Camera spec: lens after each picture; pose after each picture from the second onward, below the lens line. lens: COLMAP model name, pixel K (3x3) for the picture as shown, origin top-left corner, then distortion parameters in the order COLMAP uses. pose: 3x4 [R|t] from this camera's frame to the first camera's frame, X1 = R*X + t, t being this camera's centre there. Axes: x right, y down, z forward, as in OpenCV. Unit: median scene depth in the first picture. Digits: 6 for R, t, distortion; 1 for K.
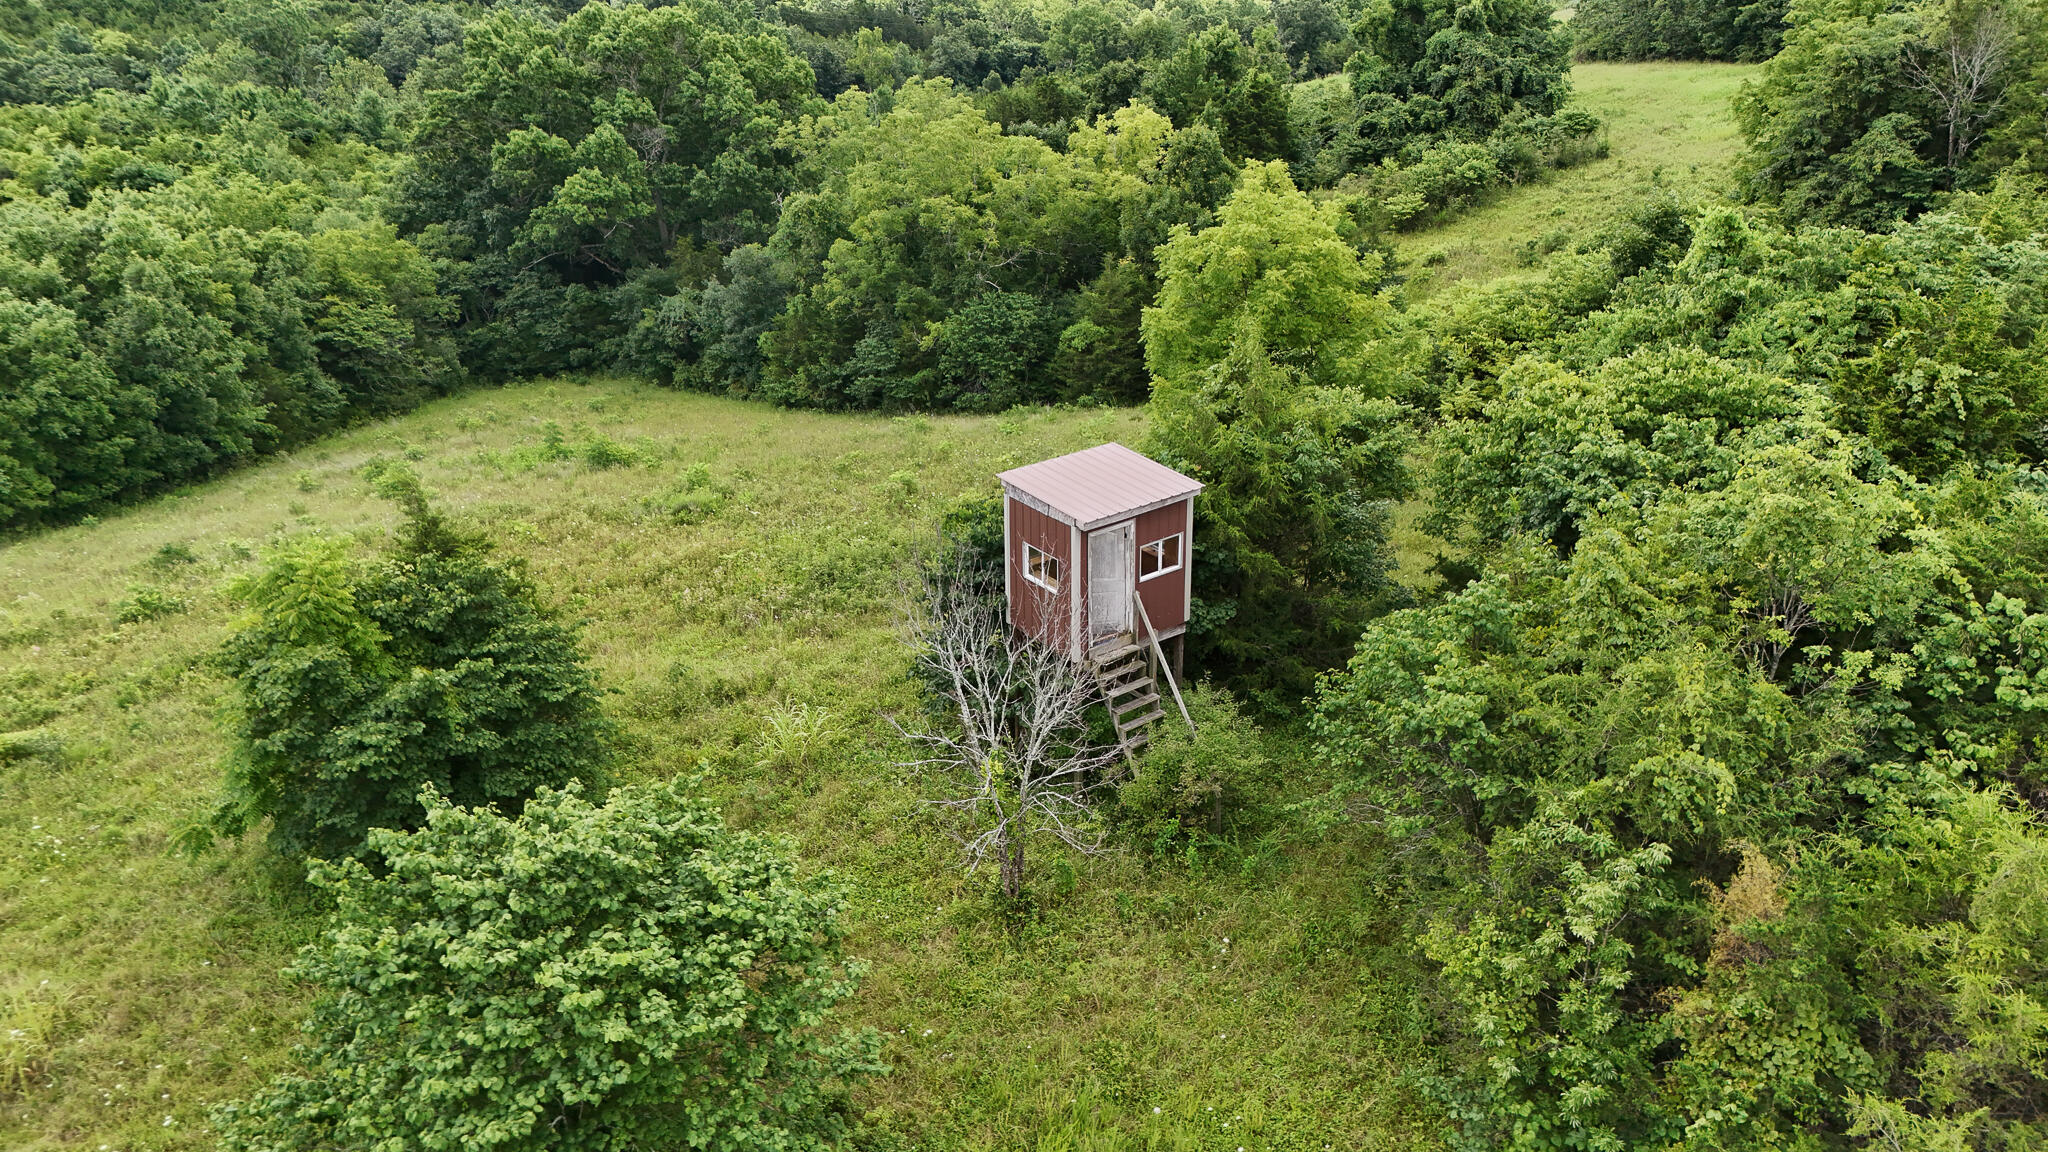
lens RADIAL K [[1505.7, 0, 1027.6], [0, 1505.7, 584.1], [0, 0, 1]] dist [0.054783, -0.037636]
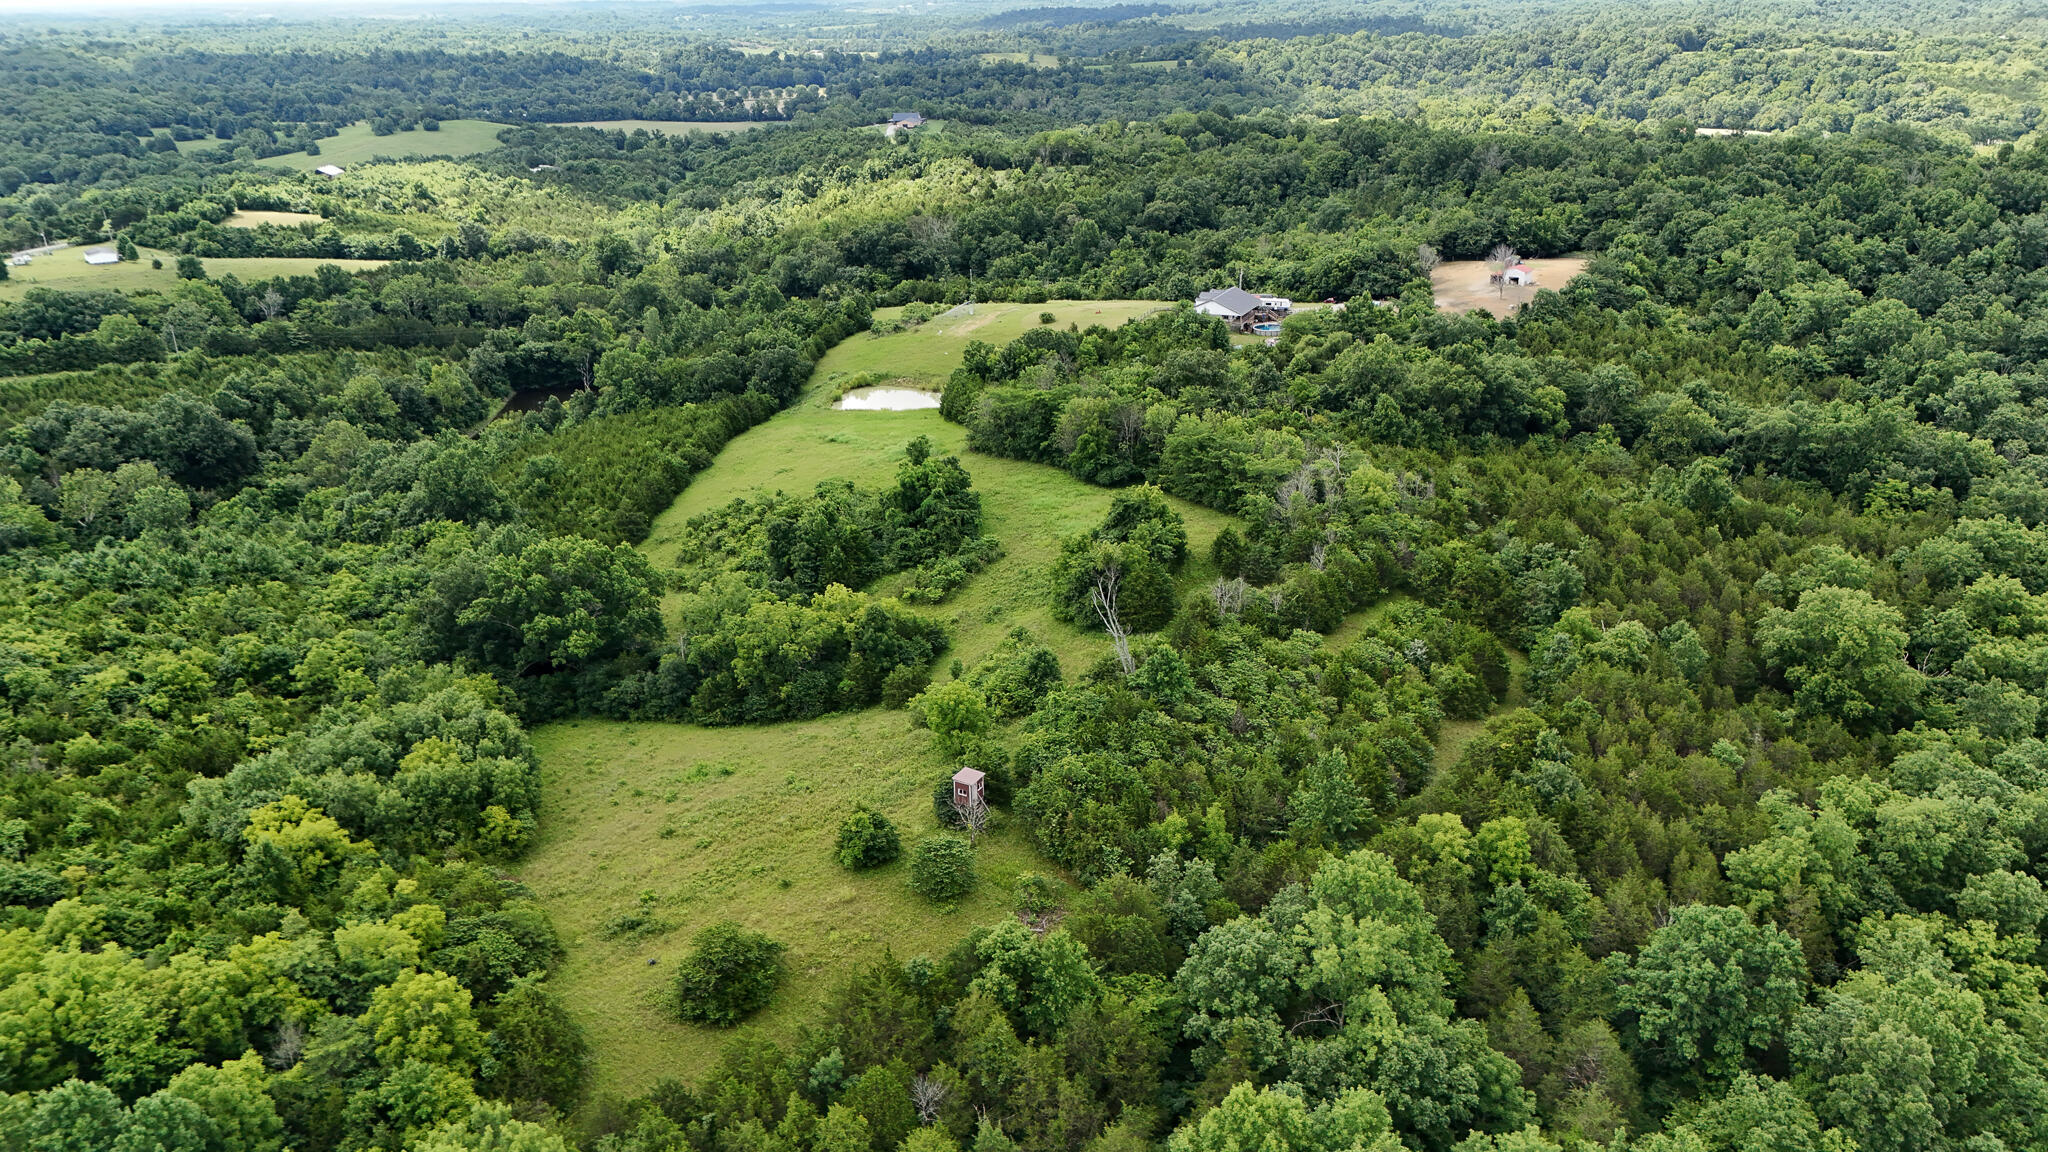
lens RADIAL K [[1505.7, 0, 1023.1], [0, 1505.7, 569.3], [0, 0, 1]] dist [0.054783, -0.037636]
pose [[0.917384, -0.153309, 0.367292, -0.590202], [0.179341, 0.983068, -0.037605, -0.197313], [-0.355308, 0.100369, 0.929345, -1.529525]]
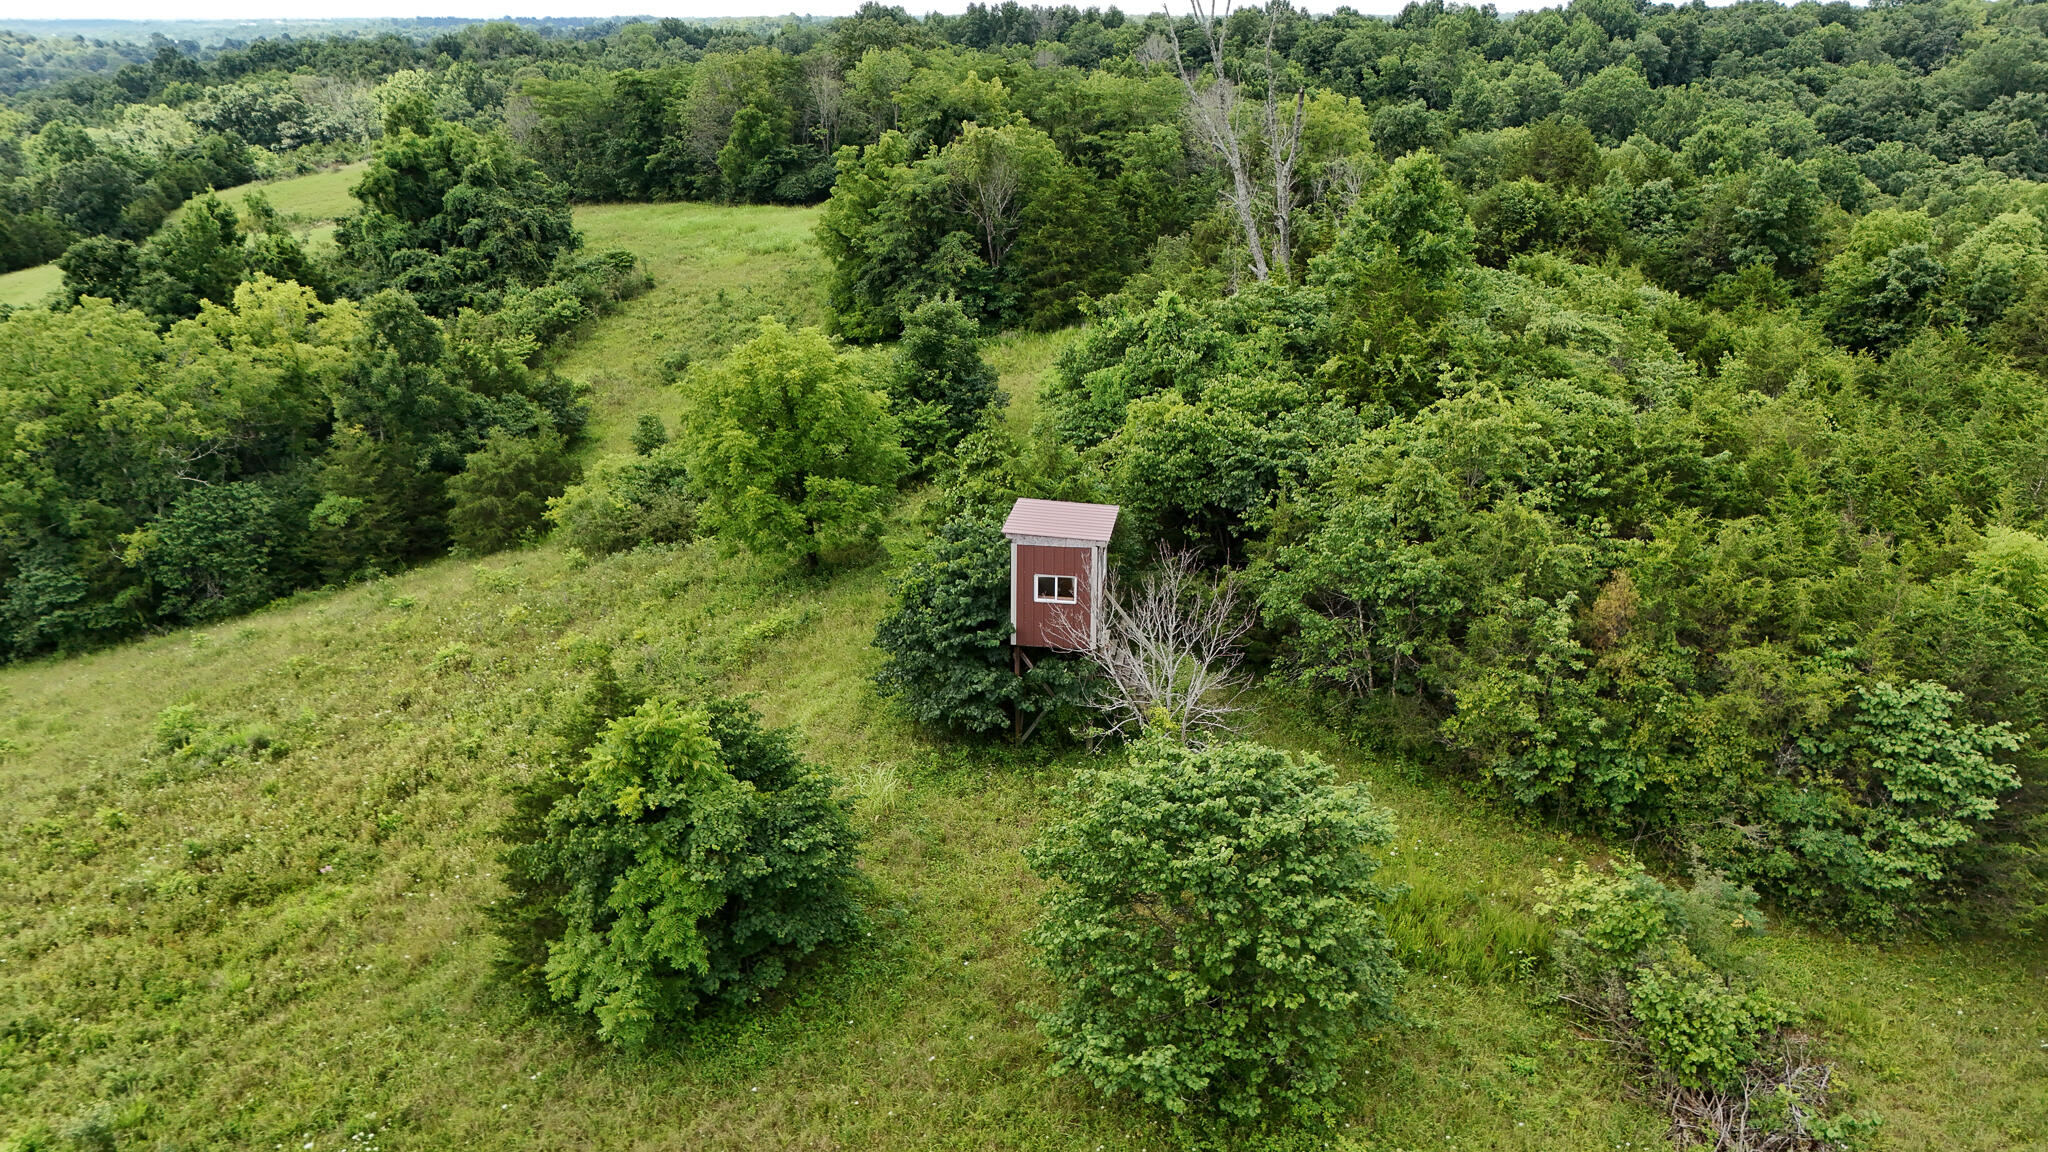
lens RADIAL K [[1505.7, 0, 1024.3], [0, 1505.7, 584.6], [0, 0, 1]] dist [0.054783, -0.037636]
pose [[0.706684, -0.232743, 0.668153, -0.290835], [0.288698, 0.957010, 0.028016, -0.019212], [-0.645950, 0.173096, 0.743496, 0.004870]]
